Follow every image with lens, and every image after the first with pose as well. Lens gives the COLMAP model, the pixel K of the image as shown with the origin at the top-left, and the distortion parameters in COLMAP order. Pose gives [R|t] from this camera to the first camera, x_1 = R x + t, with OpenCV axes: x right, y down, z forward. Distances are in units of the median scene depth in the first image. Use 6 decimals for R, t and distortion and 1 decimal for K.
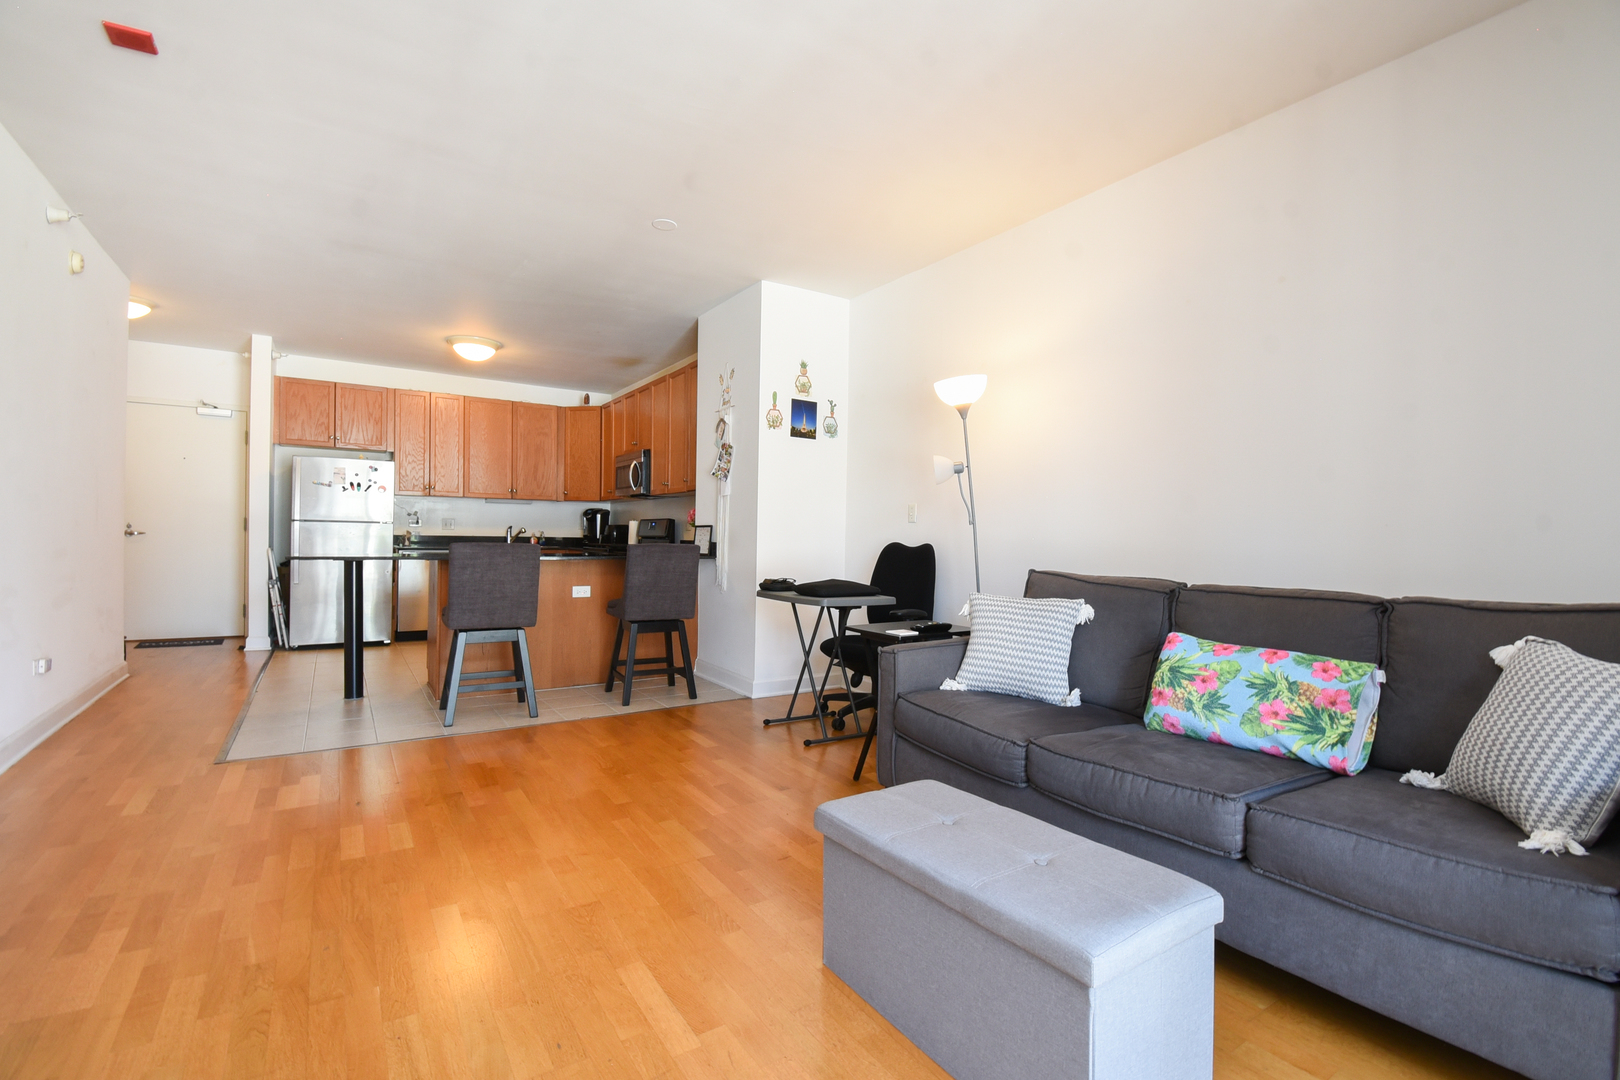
lens RADIAL K [[712.7, 0, 806.8], [0, 712.7, 538.6], [0, 0, 1]] dist [0.013752, -0.022678]
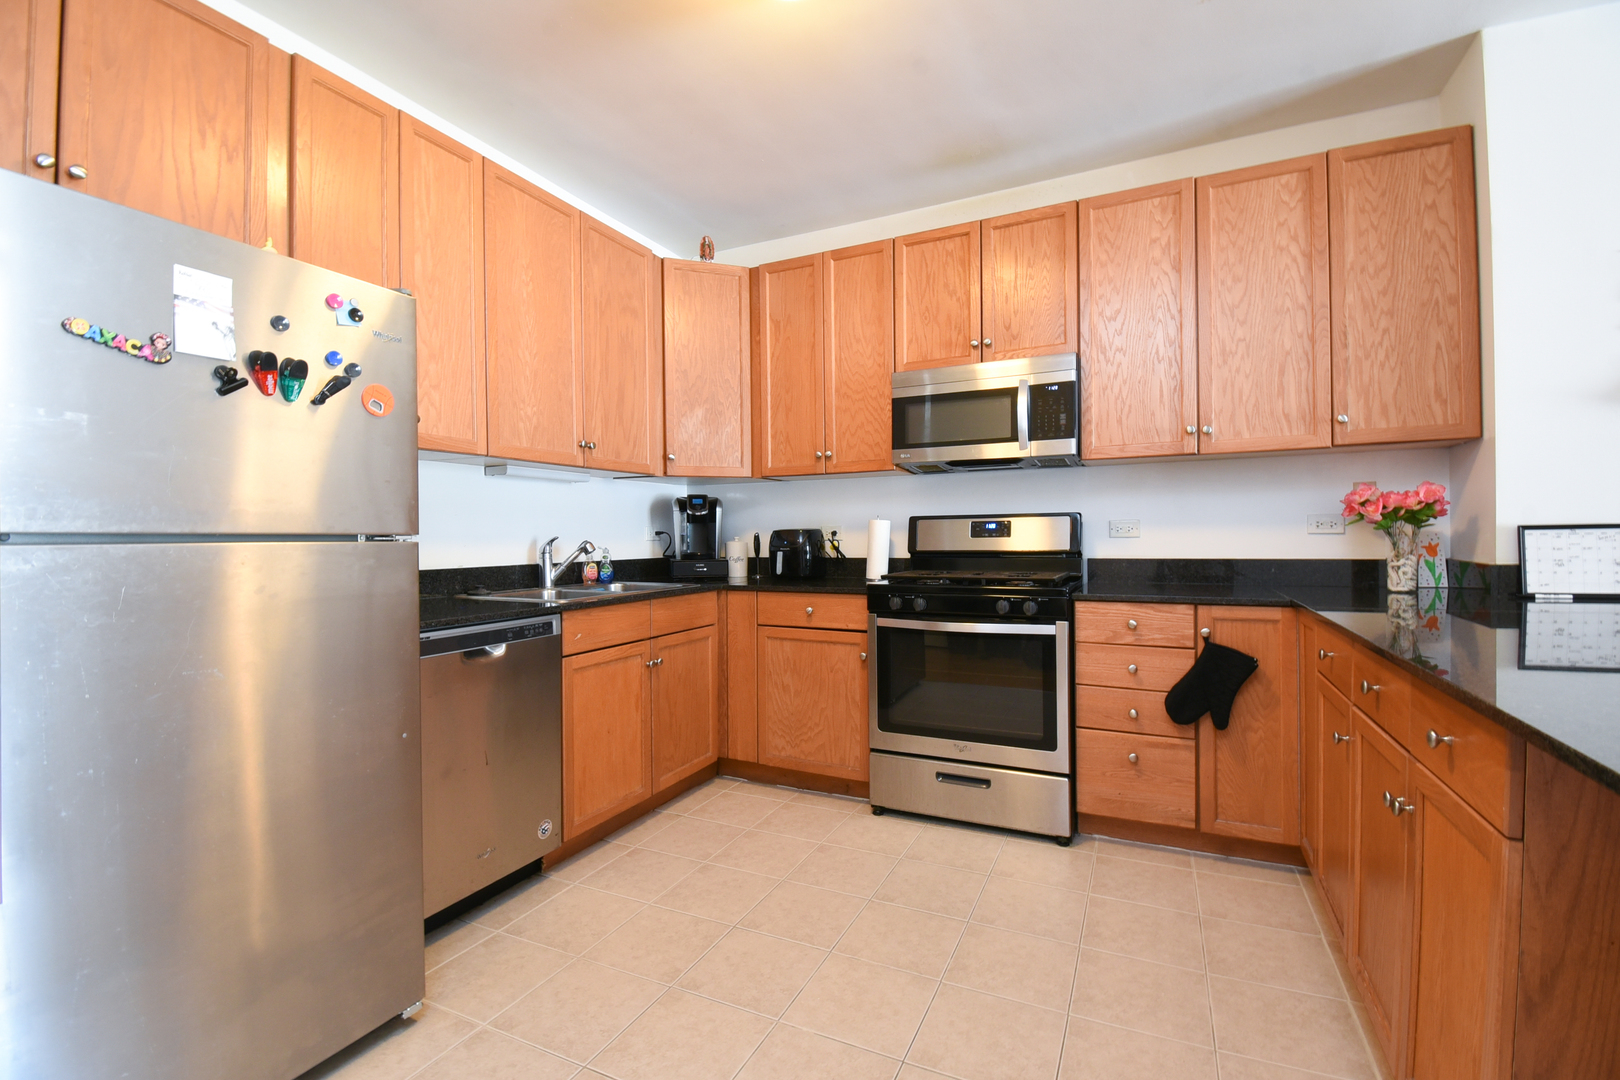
lens RADIAL K [[712.7, 0, 811.4], [0, 712.7, 535.4], [0, 0, 1]] dist [0.013752, -0.022678]
pose [[0.859591, -0.023187, 0.510457, -0.872438], [0.024755, 0.999687, 0.003724, -0.029824], [-0.510383, 0.009436, 0.859895, 1.052988]]
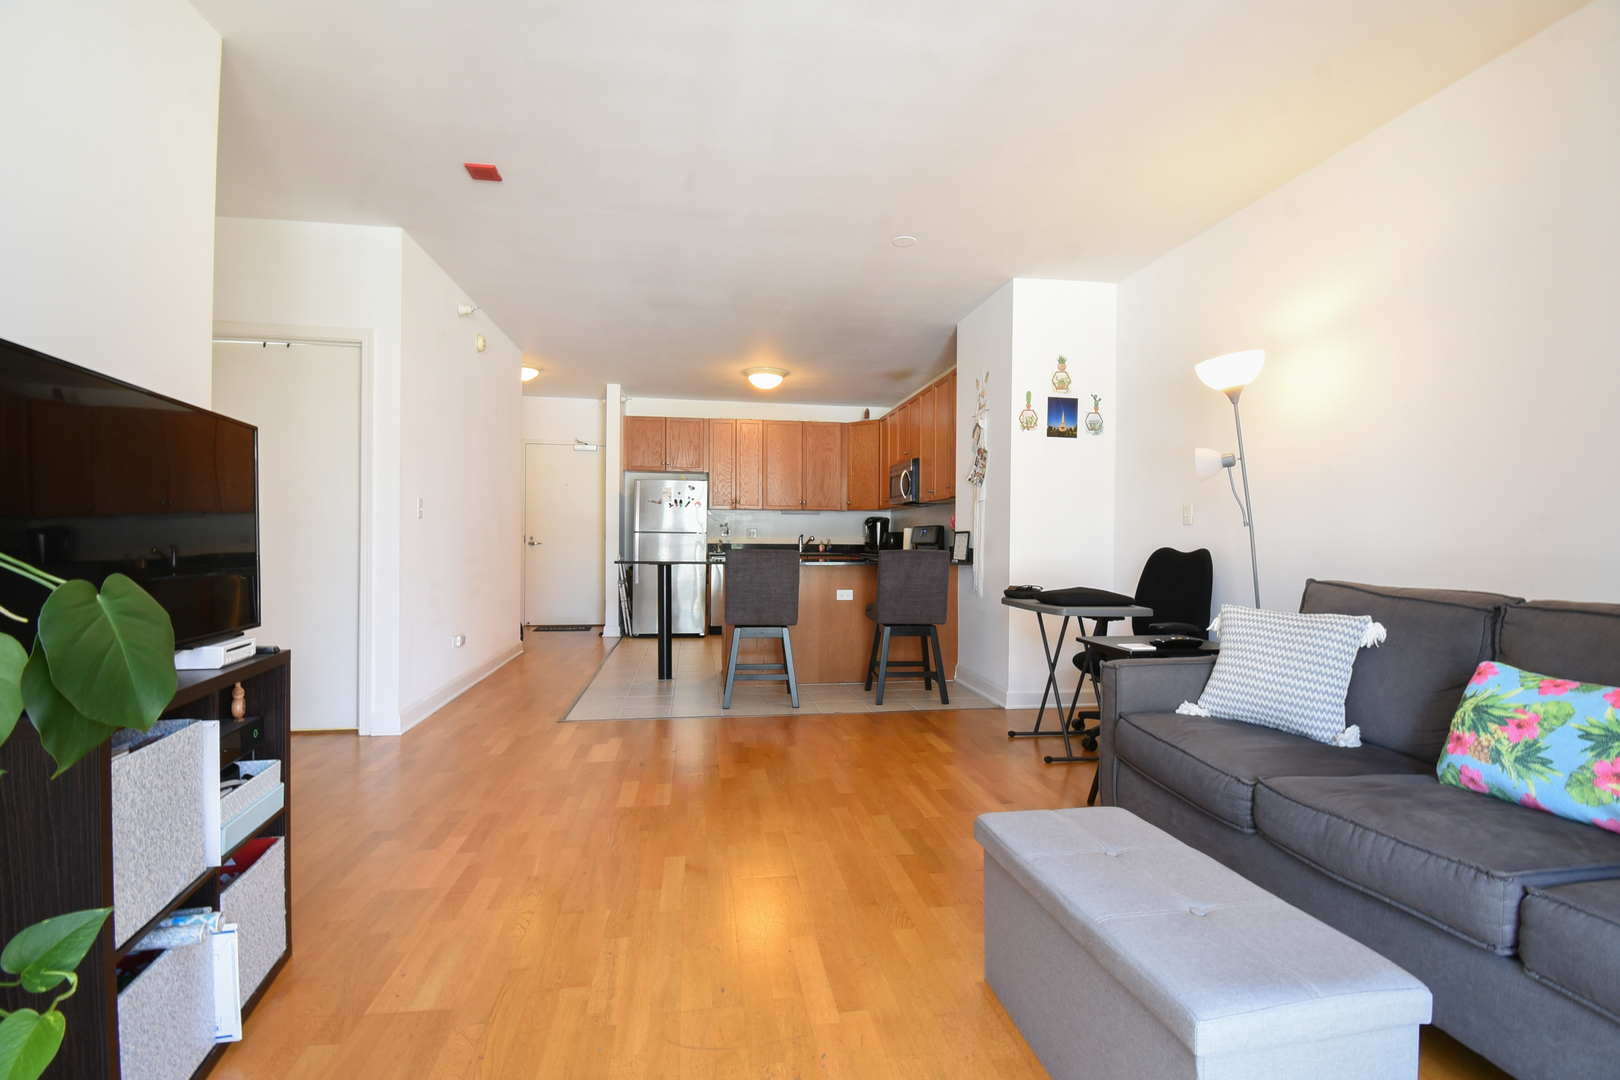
lens RADIAL K [[712.7, 0, 814.4], [0, 712.7, 537.9], [0, 0, 1]] dist [0.013752, -0.022678]
pose [[0.914005, -0.010172, -0.405576, 0.085016], [0.005756, 0.999910, -0.012107, 0.001579], [0.405663, 0.008731, 0.913981, 0.003633]]
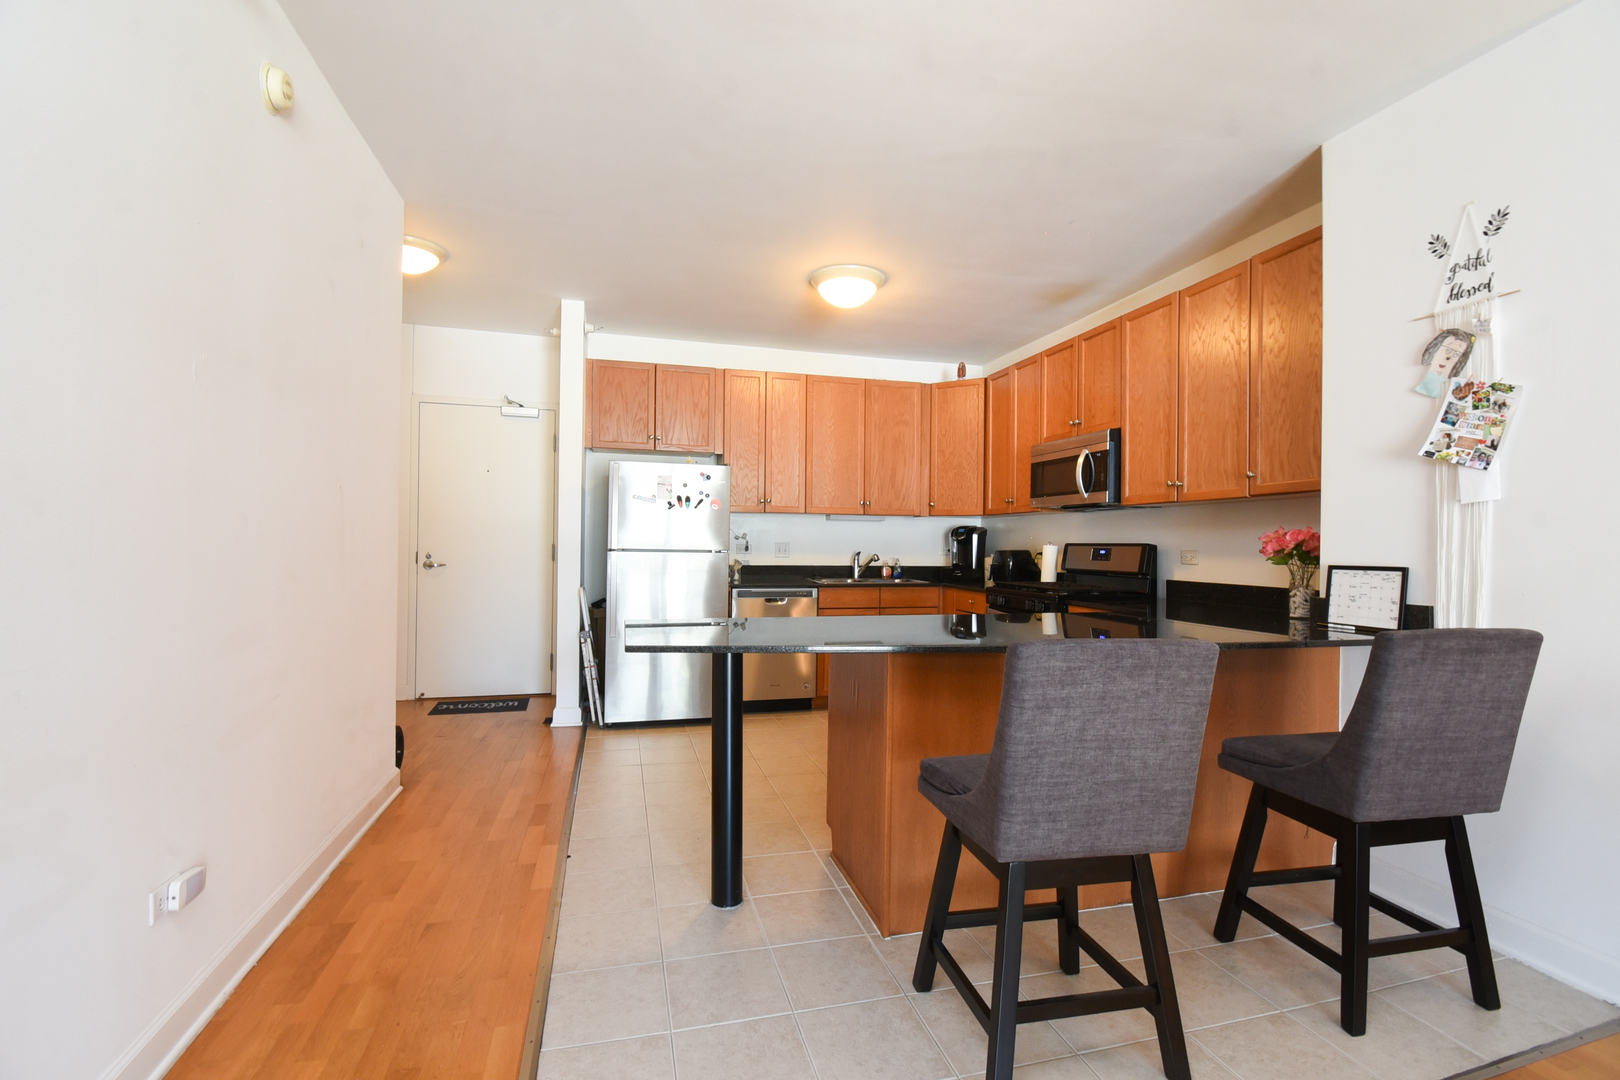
lens RADIAL K [[712.7, 0, 809.4], [0, 712.7, 537.2], [0, 0, 1]] dist [0.013752, -0.022678]
pose [[0.948529, -0.005797, -0.316636, -0.413513], [0.000781, 0.999872, -0.015966, -0.036847], [0.316688, 0.014897, 0.948413, 0.523236]]
